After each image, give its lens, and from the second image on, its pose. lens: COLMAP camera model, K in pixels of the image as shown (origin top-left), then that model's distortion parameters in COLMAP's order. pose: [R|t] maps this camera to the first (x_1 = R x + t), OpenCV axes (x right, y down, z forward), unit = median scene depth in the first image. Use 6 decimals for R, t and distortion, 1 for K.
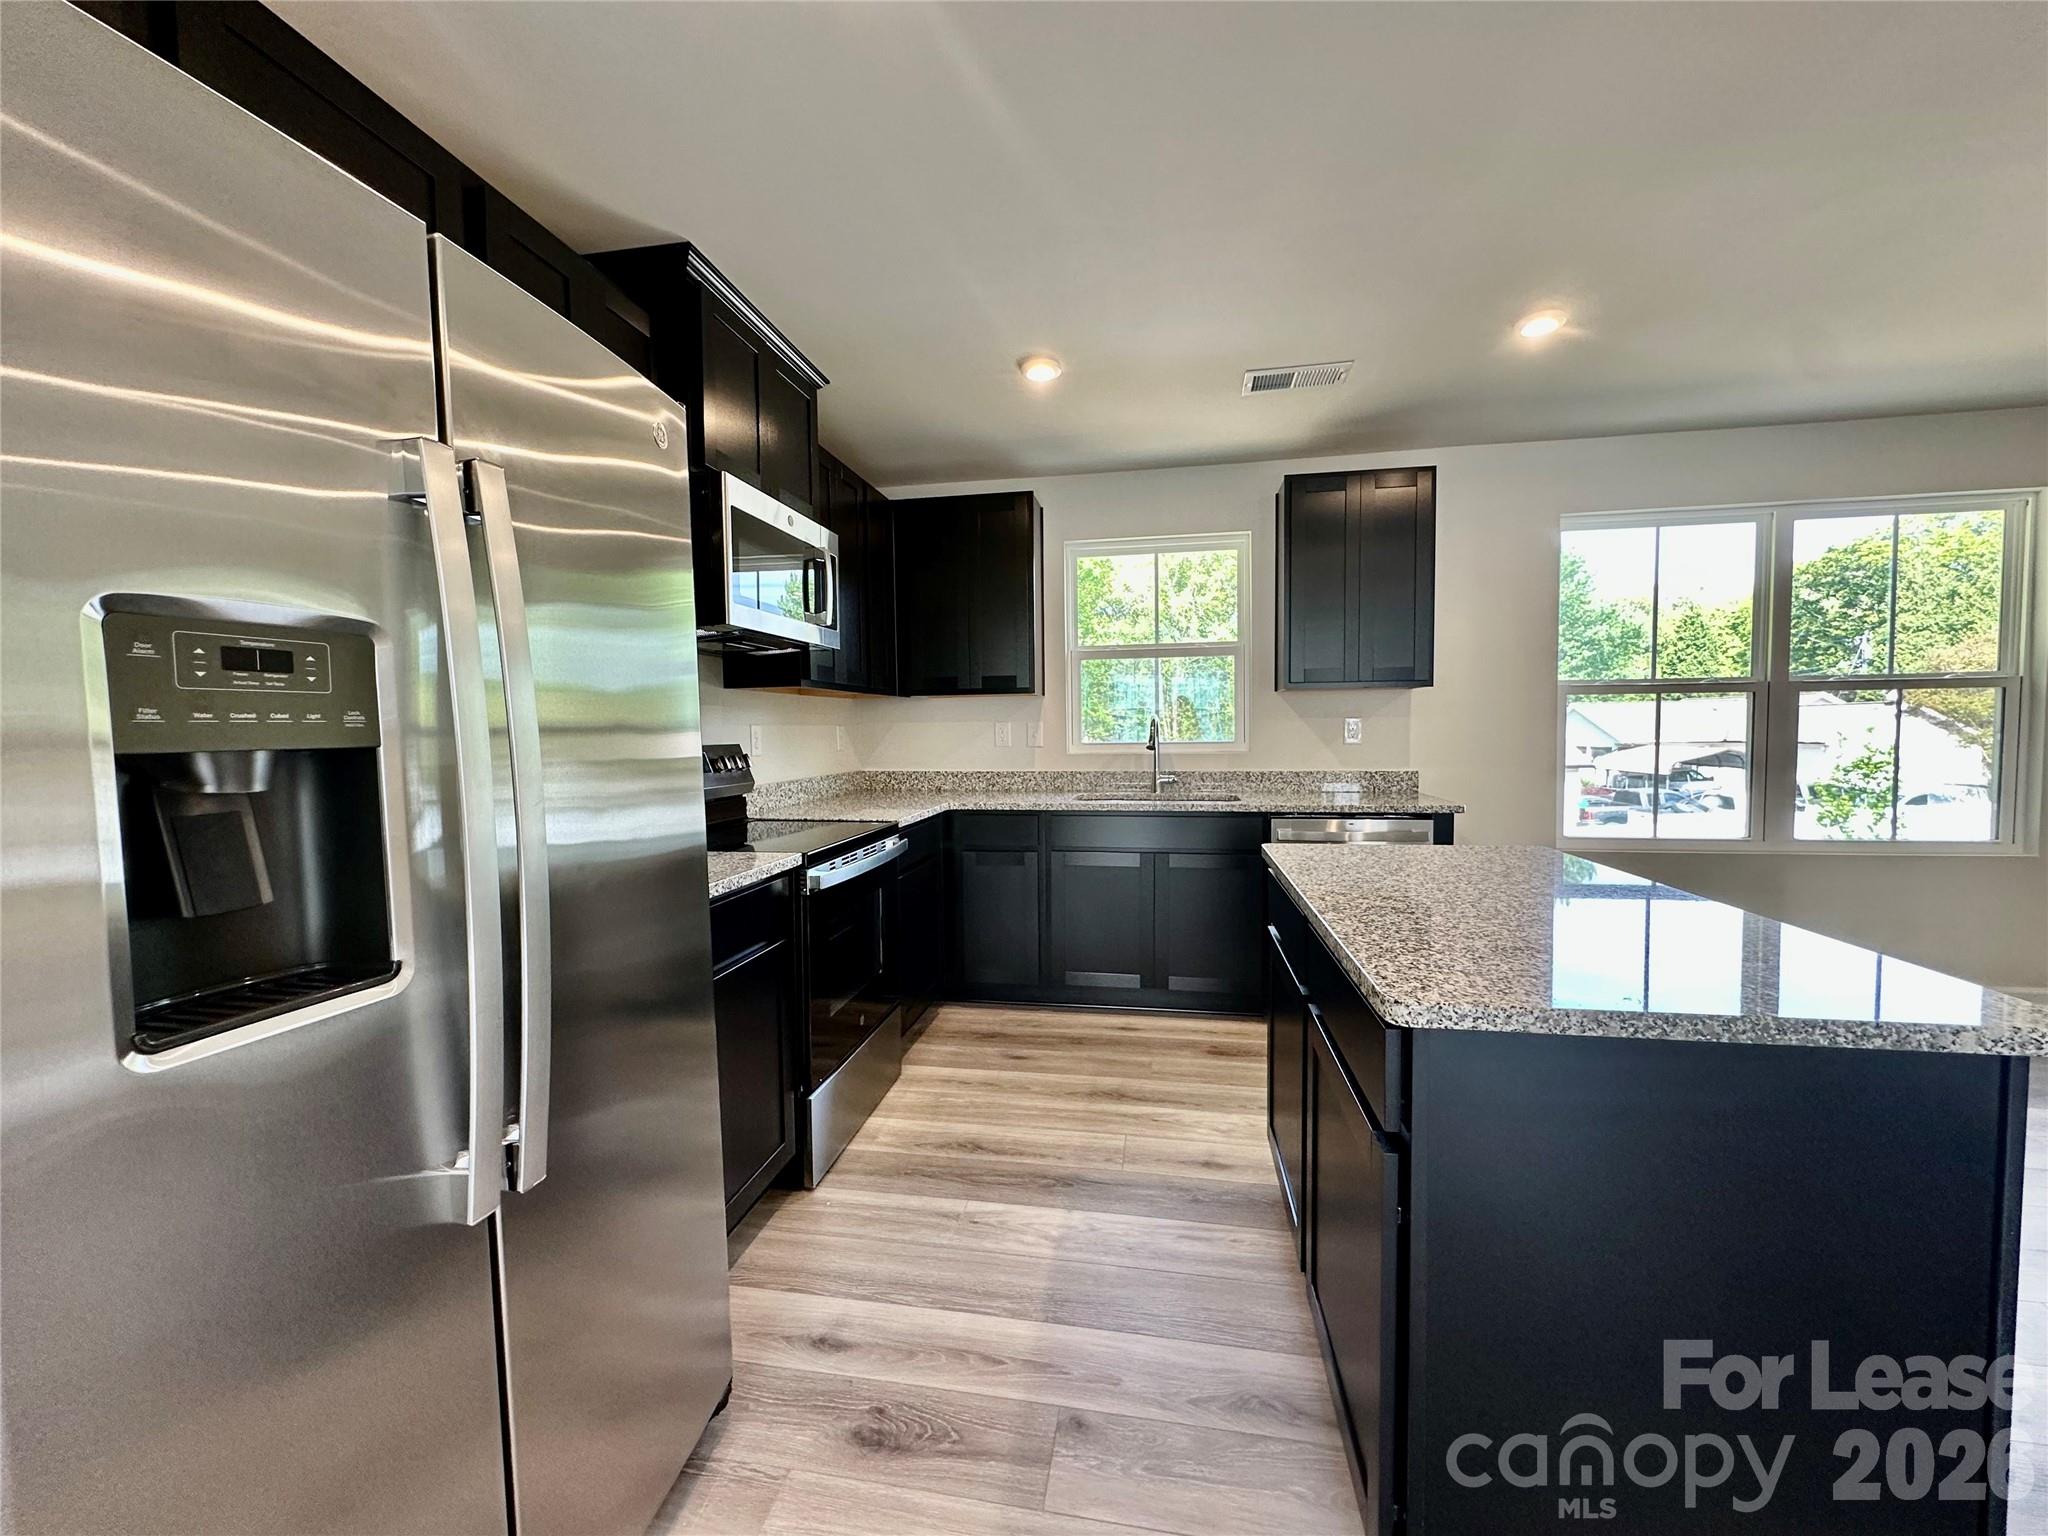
lens RADIAL K [[814.0, 0, 1023.7], [0, 814.0, 768.9], [0, 0, 1]] dist [-0.002596, 0.000805]
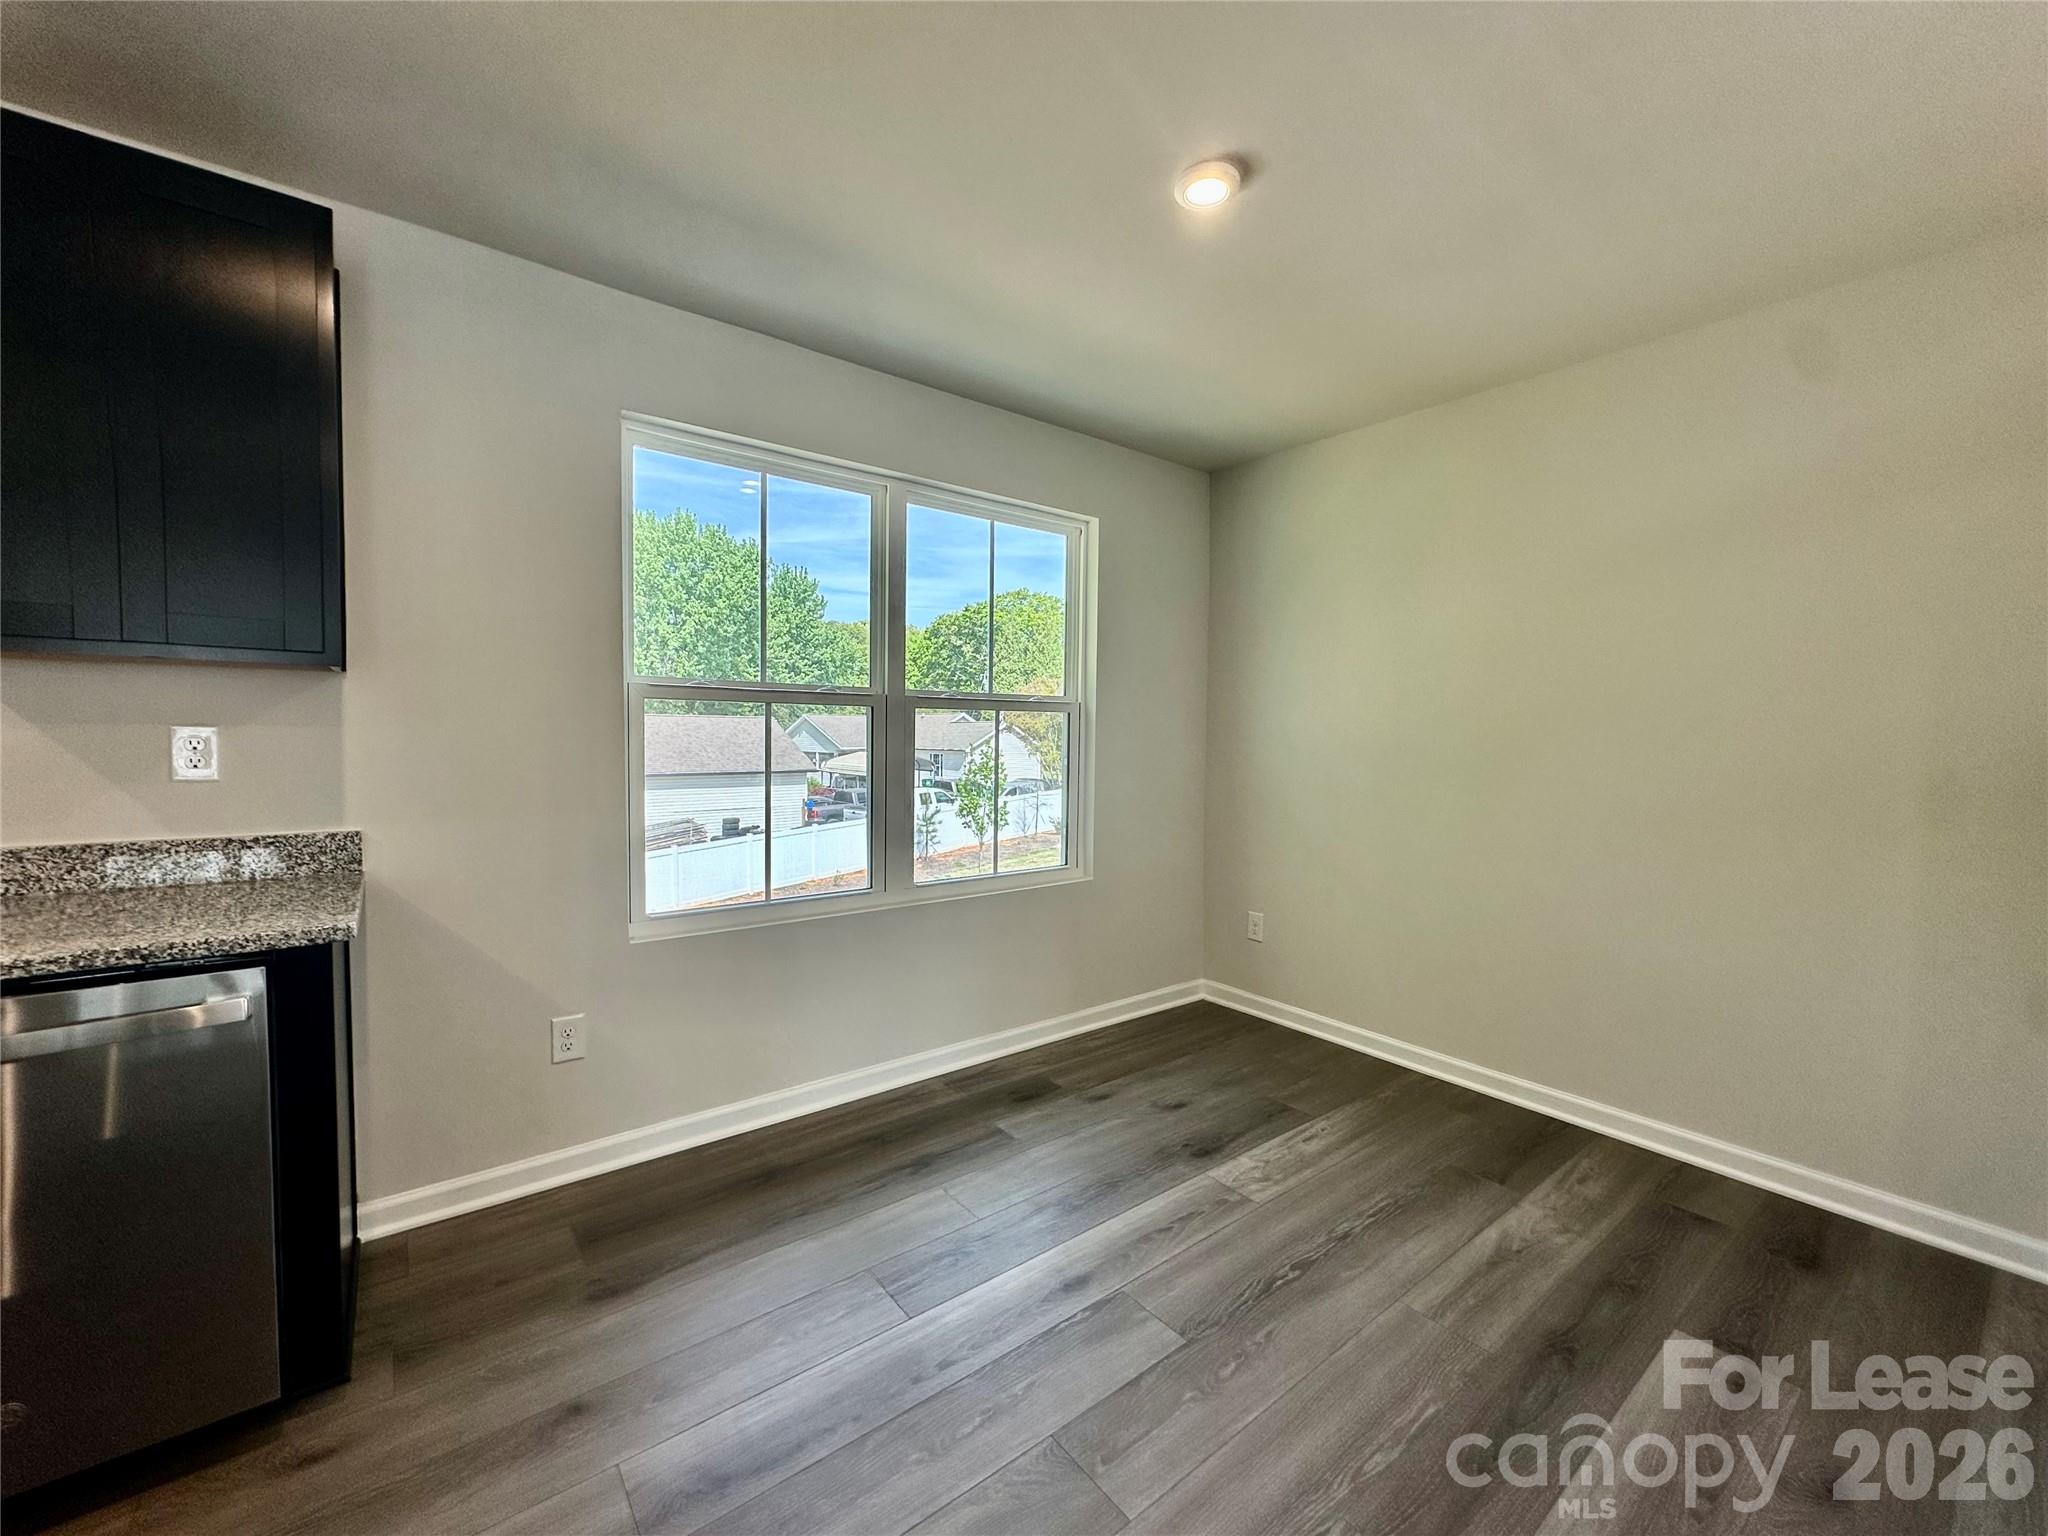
lens RADIAL K [[814.0, 0, 1010.8], [0, 814.0, 767.6], [0, 0, 1]] dist [-0.002596, 0.000805]
pose [[0.673153, -0.010312, 0.739431, 0.411692], [0.014825, 0.999890, 0.000448, -0.034507], [-0.739354, 0.010660, 0.673232, 0.374201]]
